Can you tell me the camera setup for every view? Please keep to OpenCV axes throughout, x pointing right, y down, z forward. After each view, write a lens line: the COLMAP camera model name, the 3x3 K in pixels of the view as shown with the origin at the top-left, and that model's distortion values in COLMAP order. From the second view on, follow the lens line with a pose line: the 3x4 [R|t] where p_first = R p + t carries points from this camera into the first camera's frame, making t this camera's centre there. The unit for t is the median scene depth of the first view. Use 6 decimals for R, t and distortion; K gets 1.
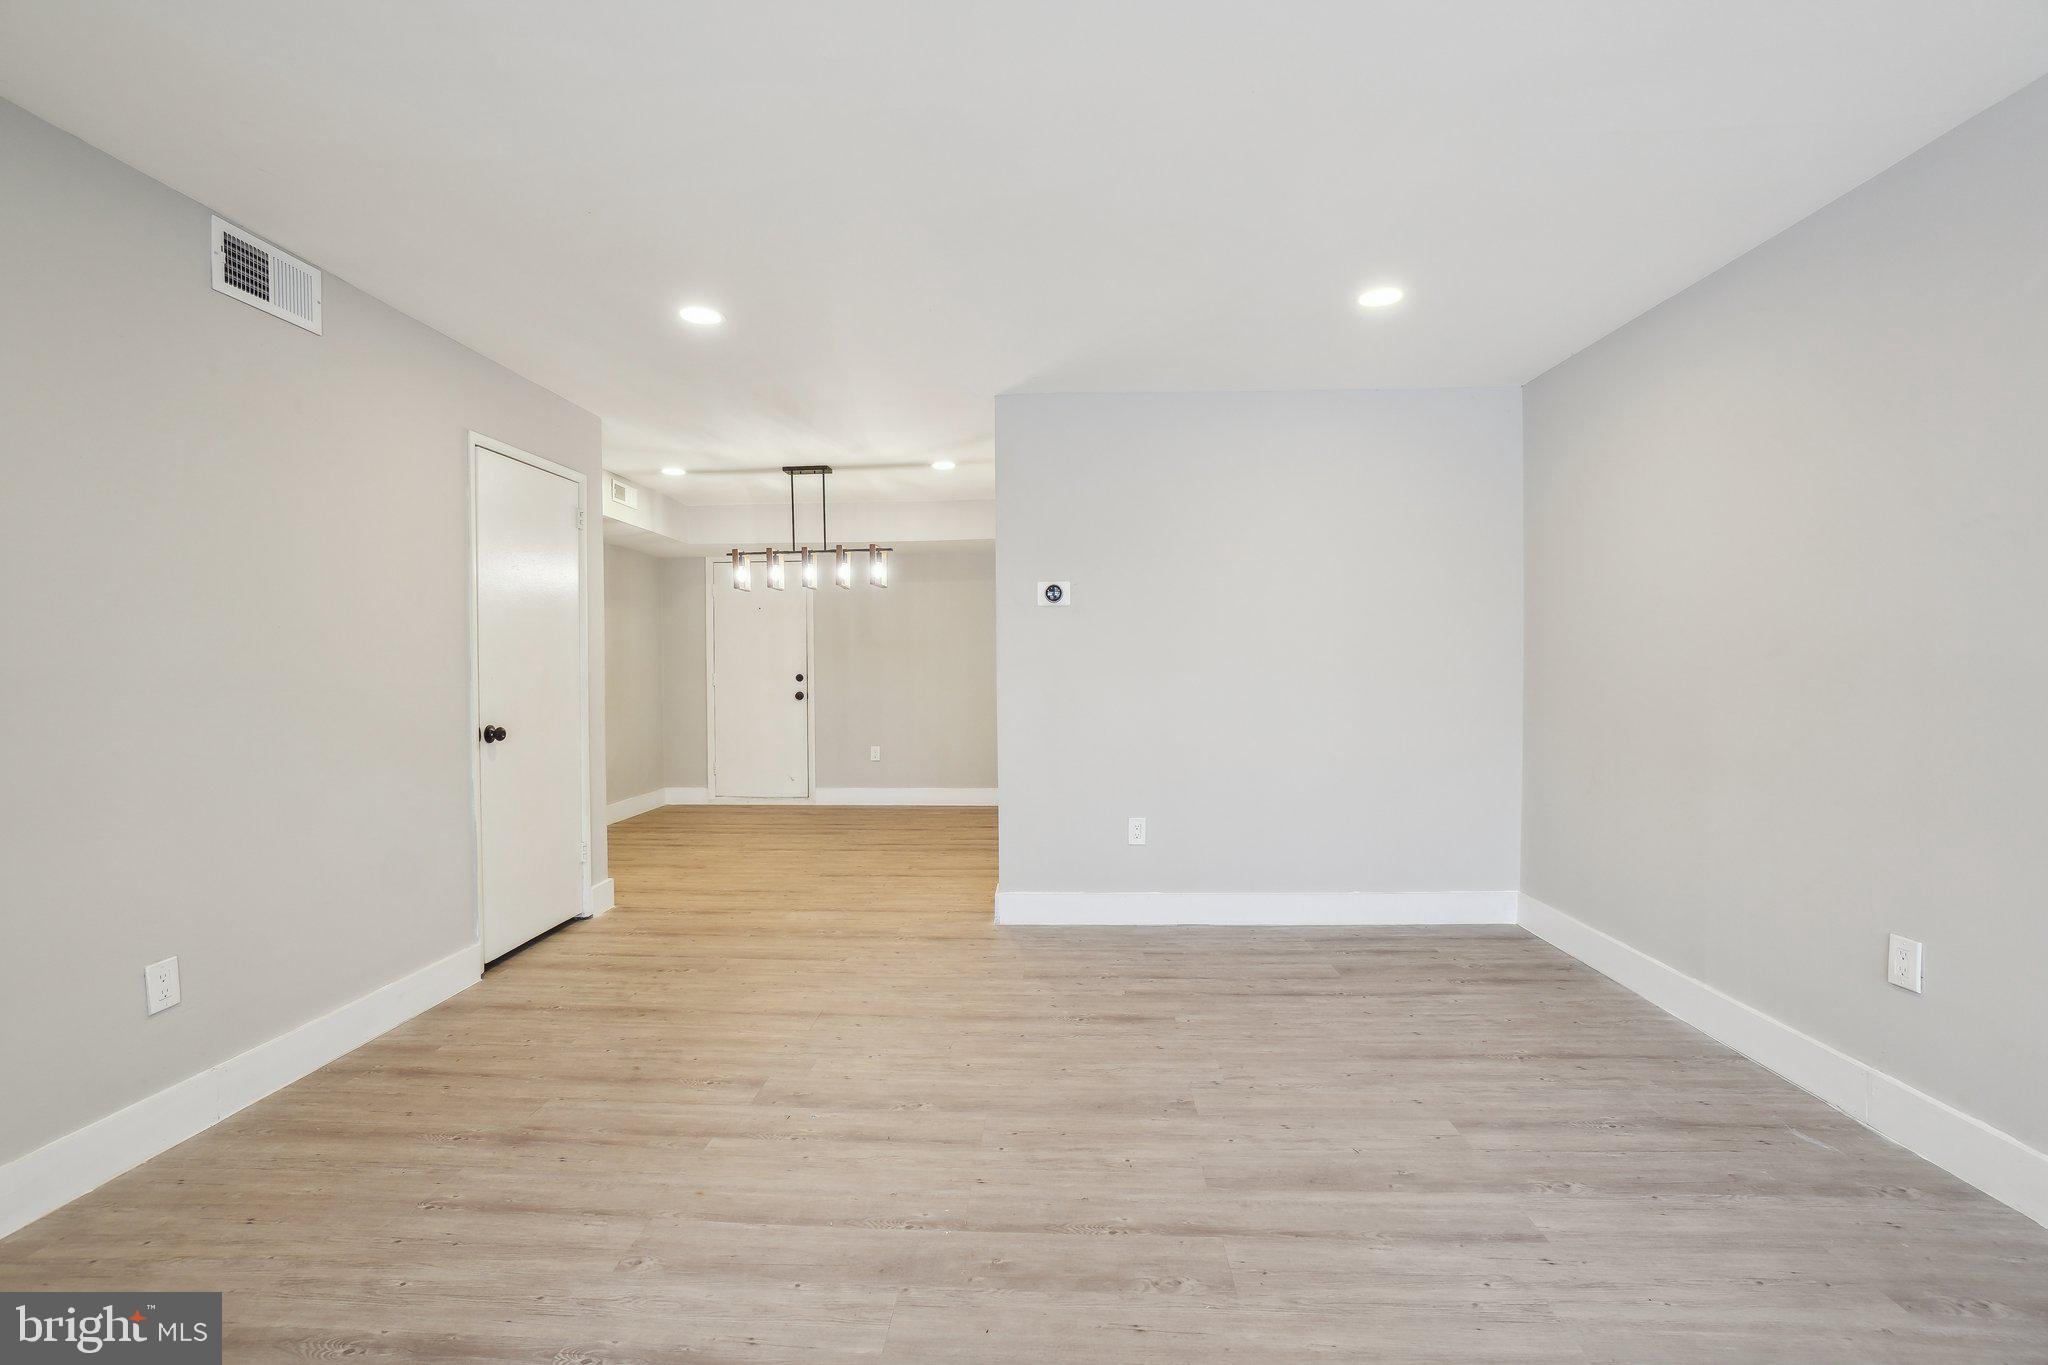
lens RADIAL K [[916.4, 0, 1011.8], [0, 916.4, 675.7], [0, 0, 1]] dist [-0.052166, 0.023857]
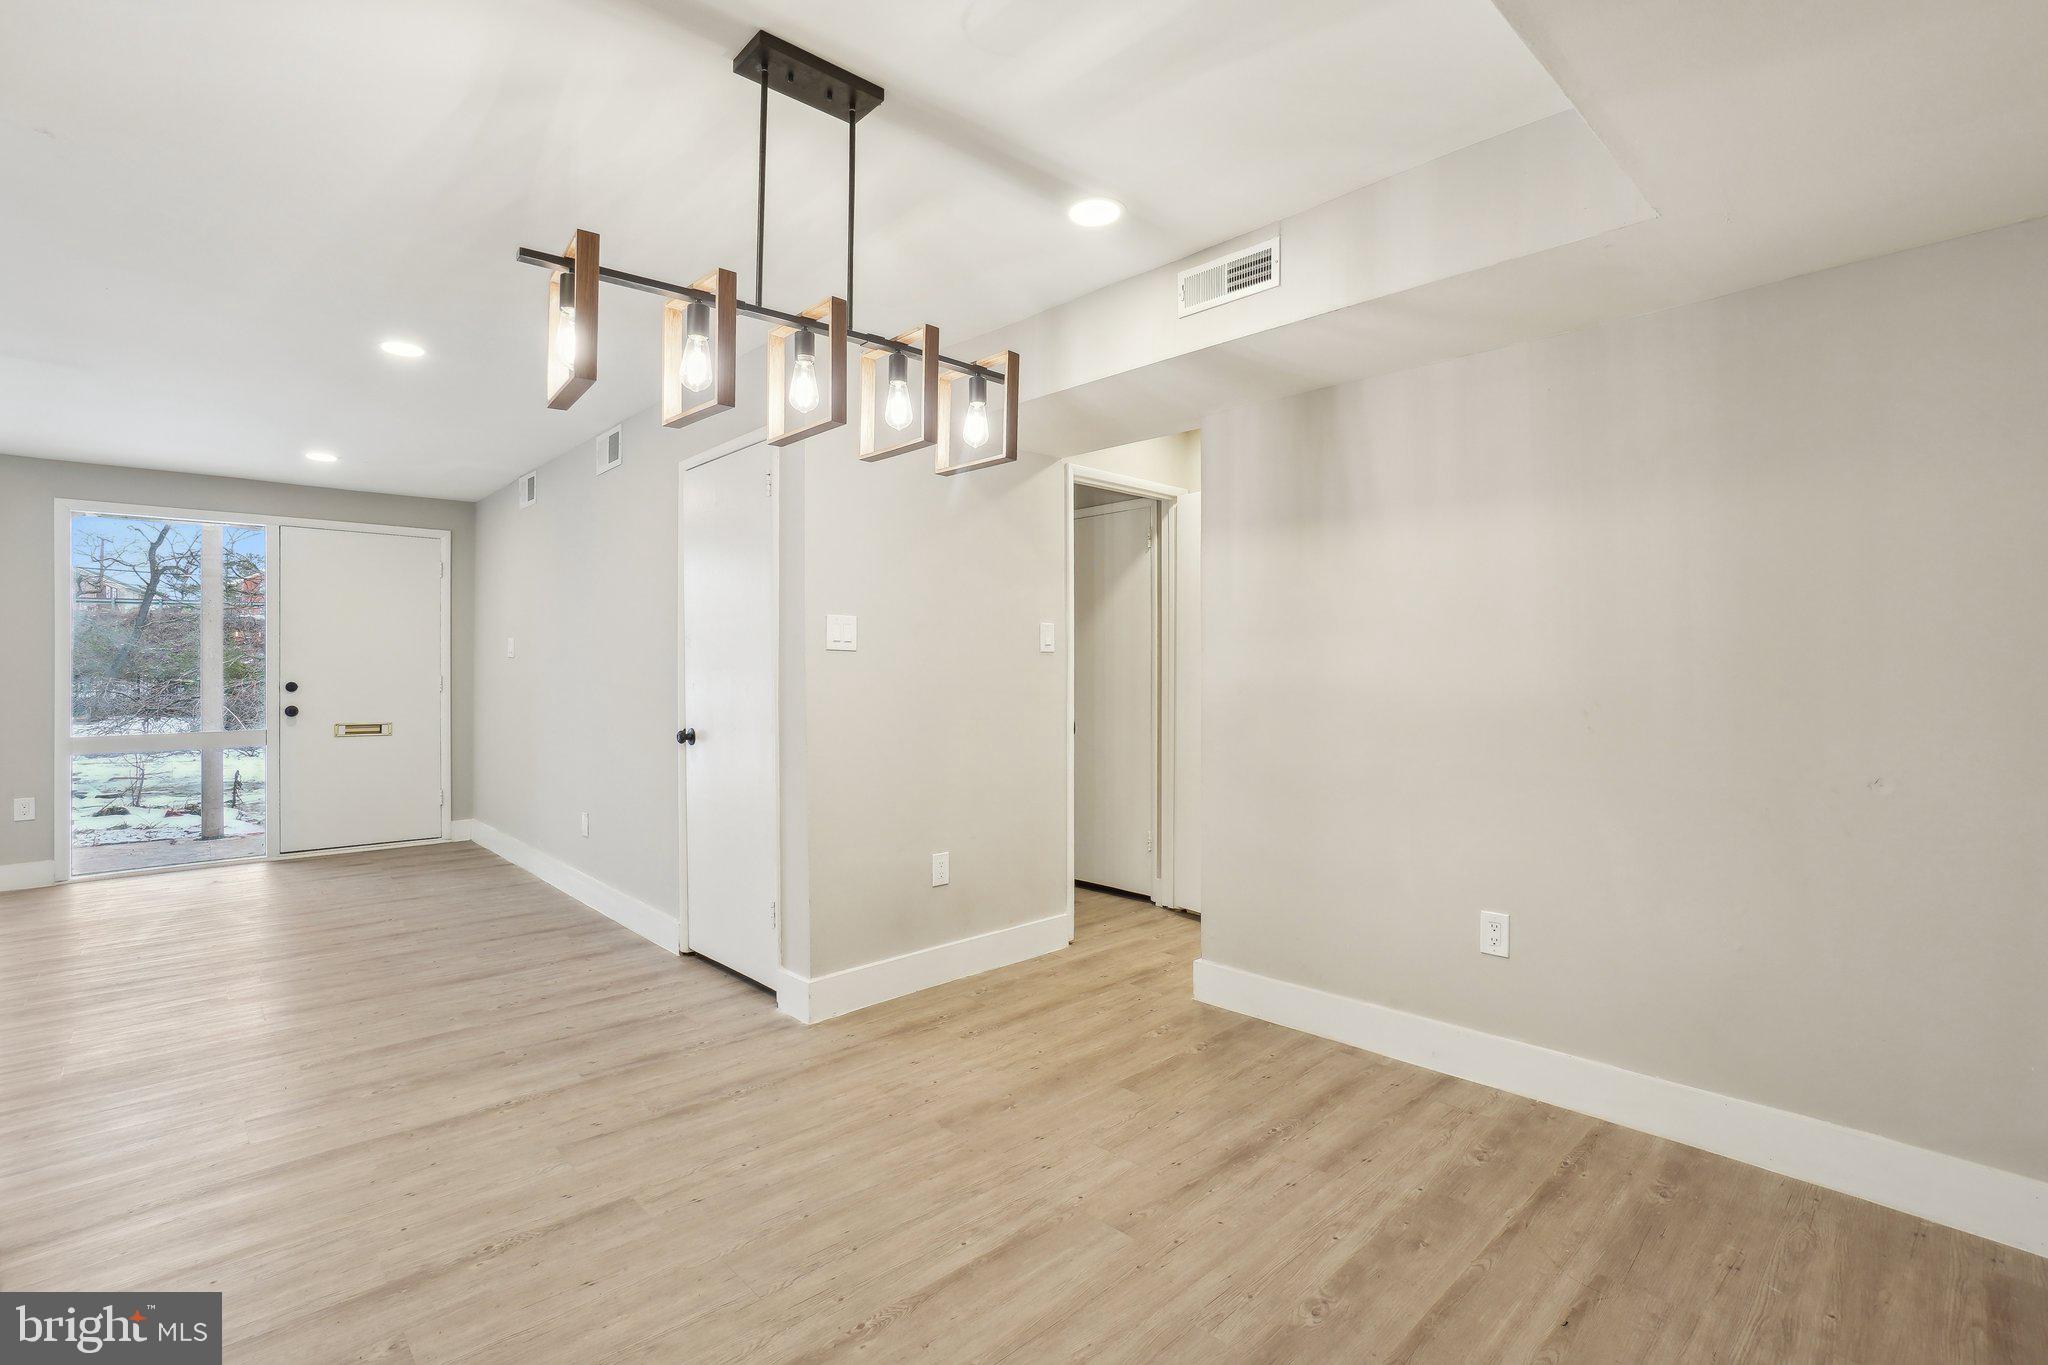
lens RADIAL K [[937.6, 0, 1017.1], [0, 937.6, 680.2], [0, 0, 1]] dist [-0.057650, 0.027099]
pose [[-0.693776, 0.009818, -0.720124, -0.066947], [-0.005481, 0.999806, 0.018912, -0.028738], [0.720170, 0.017068, -0.693587, 2.329804]]
